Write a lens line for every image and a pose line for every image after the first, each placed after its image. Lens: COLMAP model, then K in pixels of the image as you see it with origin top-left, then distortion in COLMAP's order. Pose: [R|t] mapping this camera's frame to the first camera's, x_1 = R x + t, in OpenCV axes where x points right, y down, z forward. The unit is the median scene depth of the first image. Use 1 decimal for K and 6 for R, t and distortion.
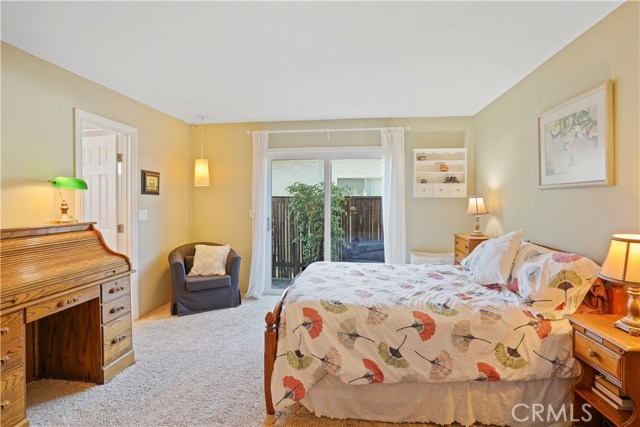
lens RADIAL K [[322.9, 0, 319.0], [0, 322.9, 207.6], [0, 0, 1]] dist [-0.068281, 0.028963]
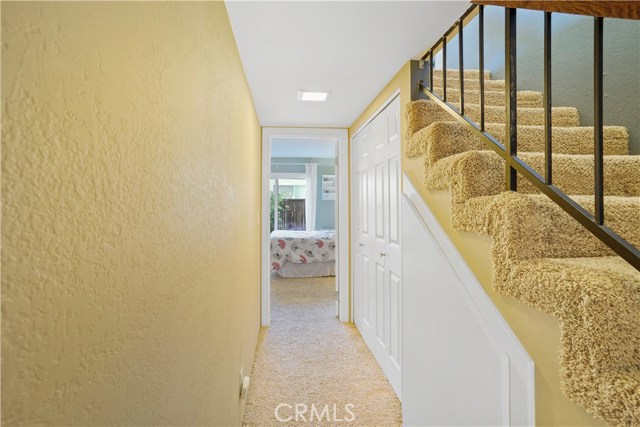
lens RADIAL K [[322.9, 0, 320.0], [0, 322.9, 209.8], [0, 0, 1]] dist [-0.068281, 0.028963]
pose [[0.972193, -0.001874, 0.234175, -0.241083], [0.001205, 0.999995, 0.002998, 0.029505], [-0.234179, -0.002633, 0.972190, -1.248674]]
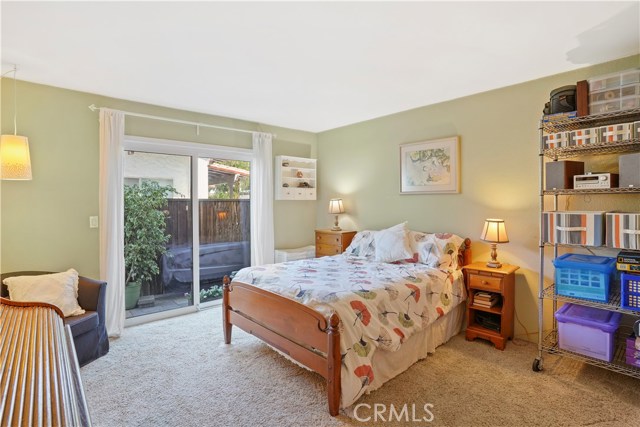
lens RADIAL K [[322.9, 0, 322.8], [0, 322.9, 211.2], [0, 0, 1]] dist [-0.068281, 0.028963]
pose [[0.652233, -0.023373, 0.757658, -0.628165], [0.021079, 0.999697, 0.012693, -0.006270], [-0.757725, 0.007692, 0.652528, 0.248614]]
